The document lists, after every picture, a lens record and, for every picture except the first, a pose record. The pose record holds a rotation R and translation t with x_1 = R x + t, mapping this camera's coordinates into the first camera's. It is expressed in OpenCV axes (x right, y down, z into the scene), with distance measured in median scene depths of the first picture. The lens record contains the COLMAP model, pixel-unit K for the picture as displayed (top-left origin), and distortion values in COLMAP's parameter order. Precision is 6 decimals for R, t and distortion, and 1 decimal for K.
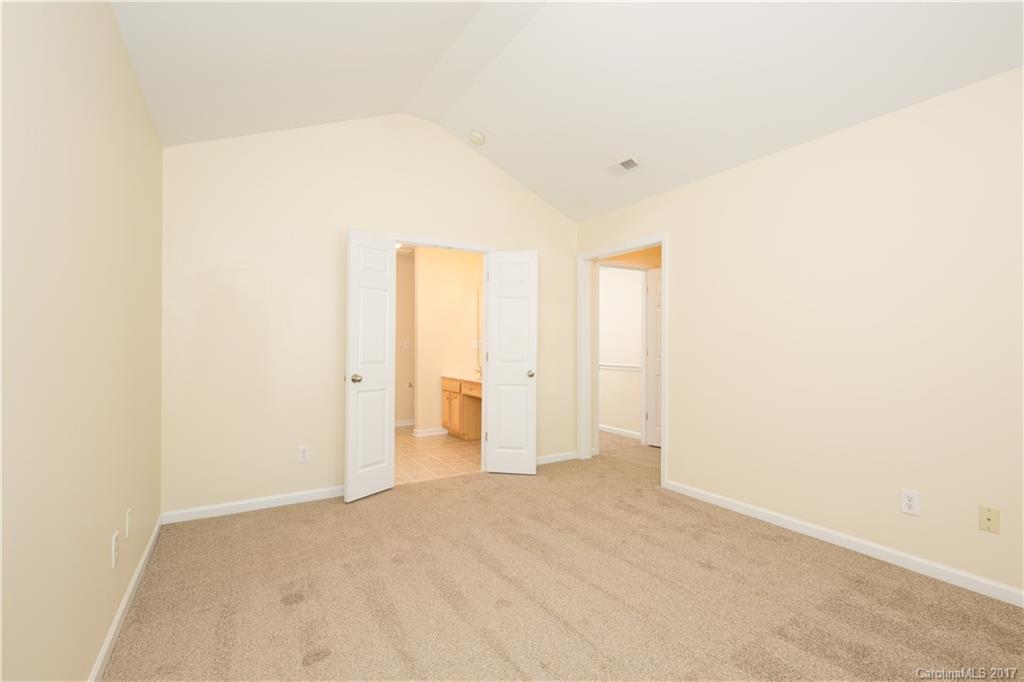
lens RADIAL K [[456.0, 0, 512.5], [0, 456.0, 344.8], [0, 0, 1]] dist [-0.002724, -0.000589]
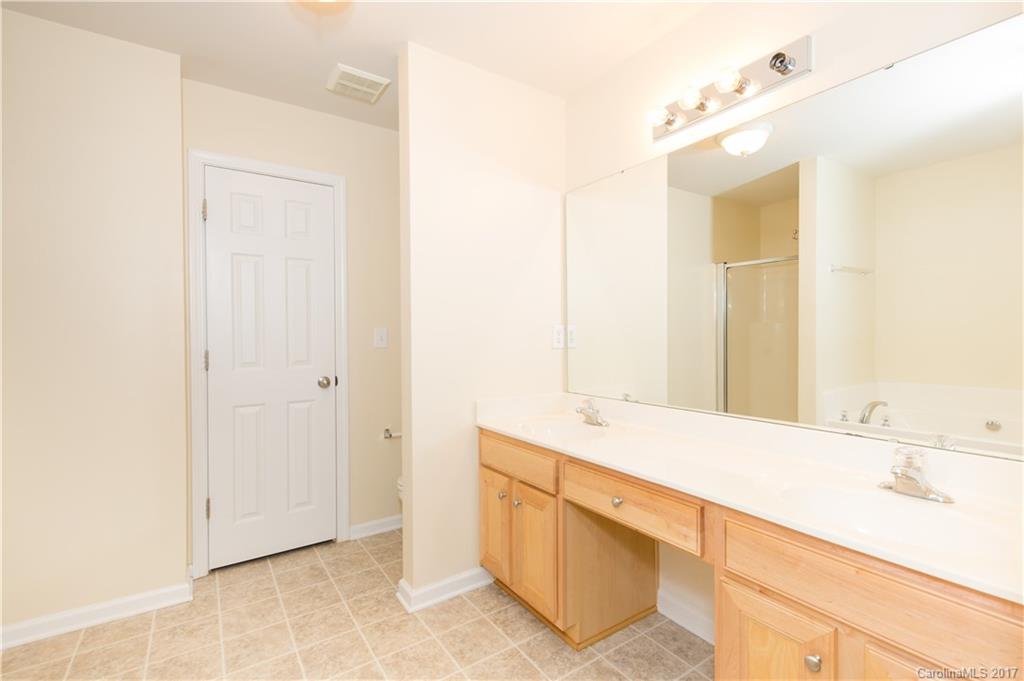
lens RADIAL K [[456.0, 0, 511.4], [0, 456.0, 336.6], [0, 0, 1]] dist [-0.002724, -0.000589]
pose [[0.998987, -0.012197, 0.043321, -0.149083], [0.012230, 0.999925, -0.000495, 0.000320], [-0.043312, 0.001024, 0.999061, 0.665999]]
